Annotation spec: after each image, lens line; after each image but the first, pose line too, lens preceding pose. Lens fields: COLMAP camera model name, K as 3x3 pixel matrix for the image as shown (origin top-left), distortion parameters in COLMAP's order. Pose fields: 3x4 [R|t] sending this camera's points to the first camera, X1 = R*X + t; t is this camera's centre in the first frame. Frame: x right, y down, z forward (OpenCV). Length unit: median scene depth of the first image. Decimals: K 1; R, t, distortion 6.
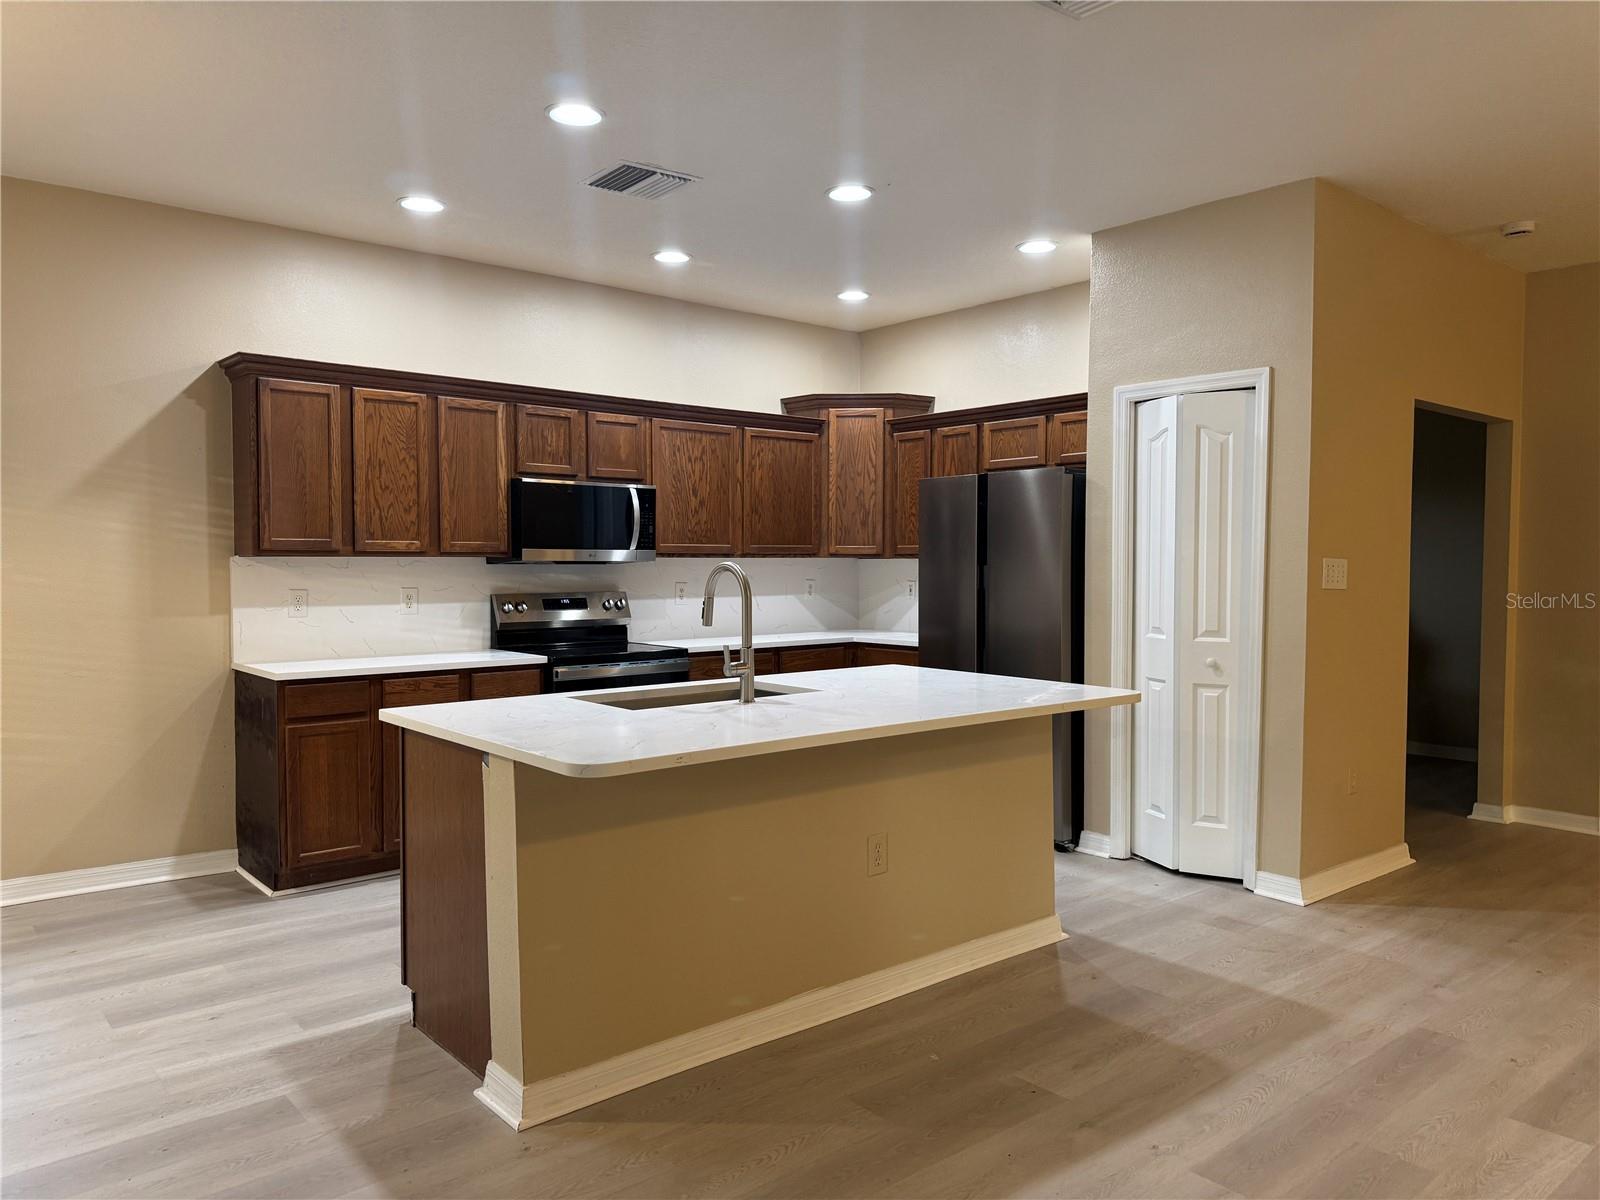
lens RADIAL K [[1126.3, 0, 800.0], [0, 1126.3, 600.0], [0, 0, 1]] dist [0.141433, -0.243823]
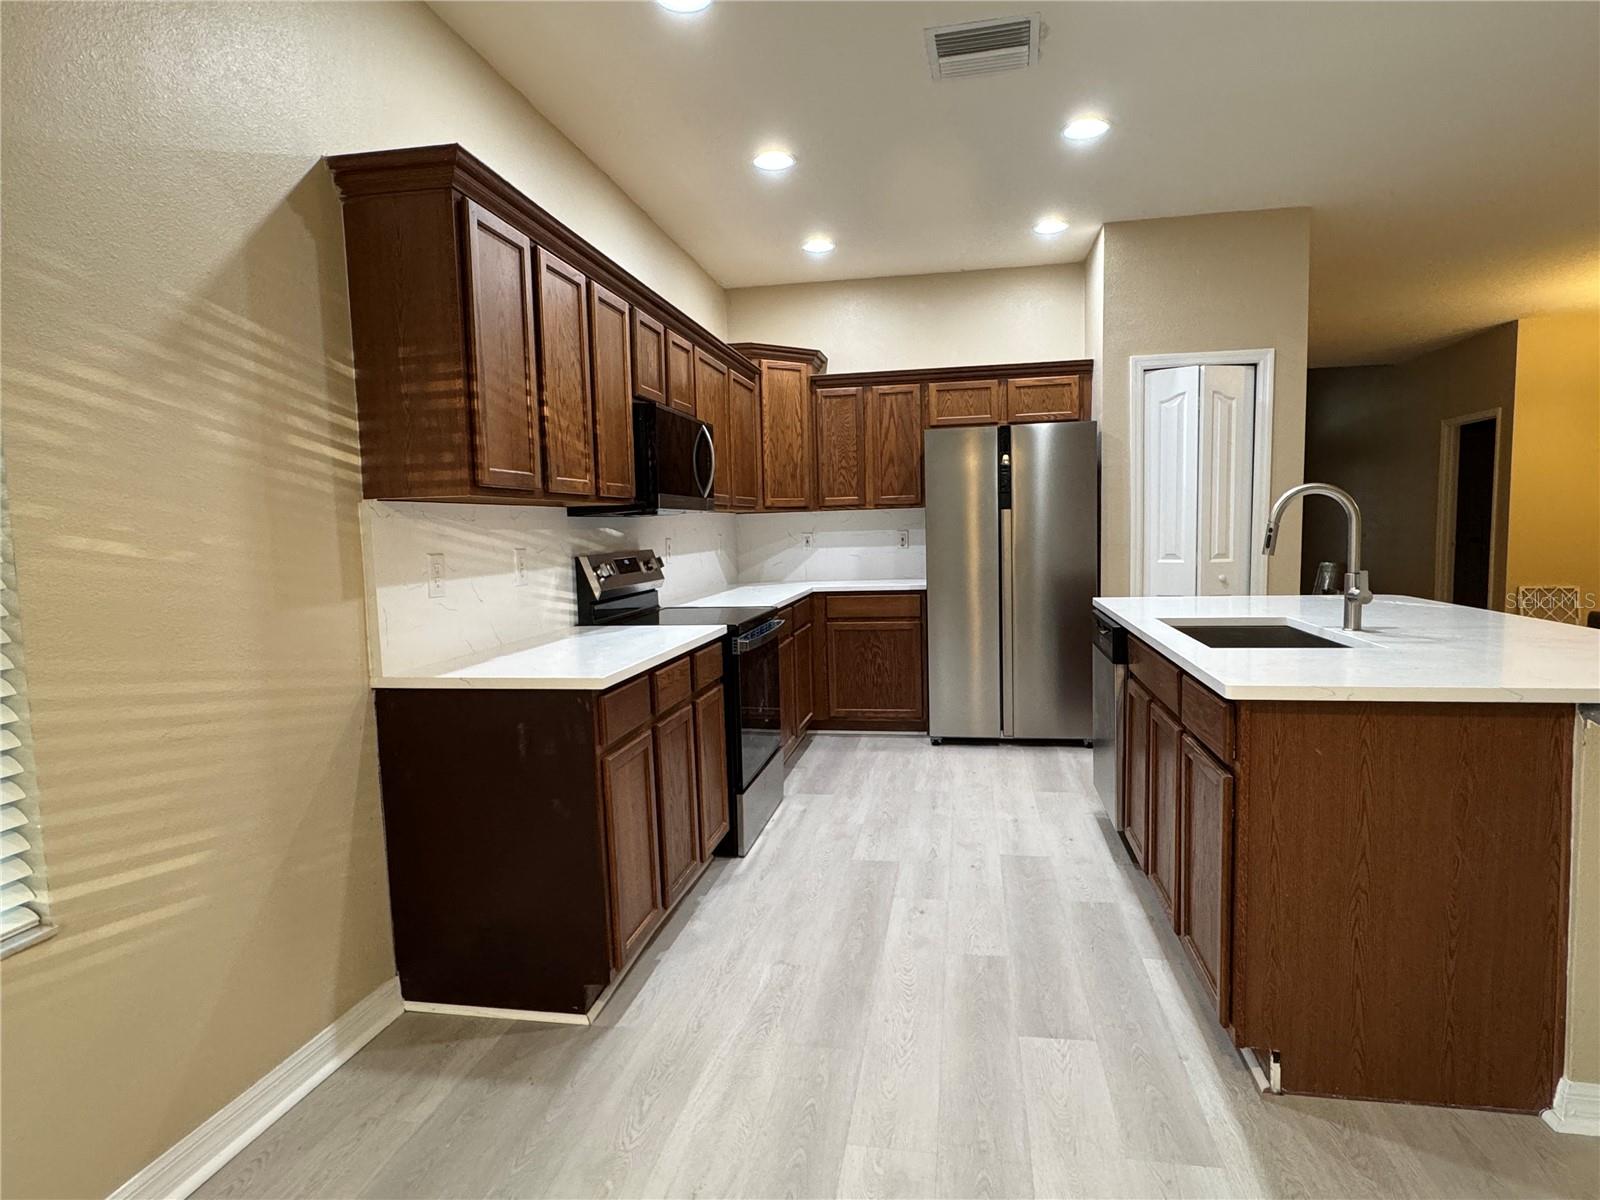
lens RADIAL K [[891.1, 0, 797.4], [0, 891.1, 605.6], [0, 0, 1]] dist [-0.001343, -0.000365]
pose [[0.773923, -0.078448, 0.628402, -0.587001], [0.051594, 0.996810, 0.060897, -0.000172], [-0.631174, -0.014708, 0.775502, 0.477446]]
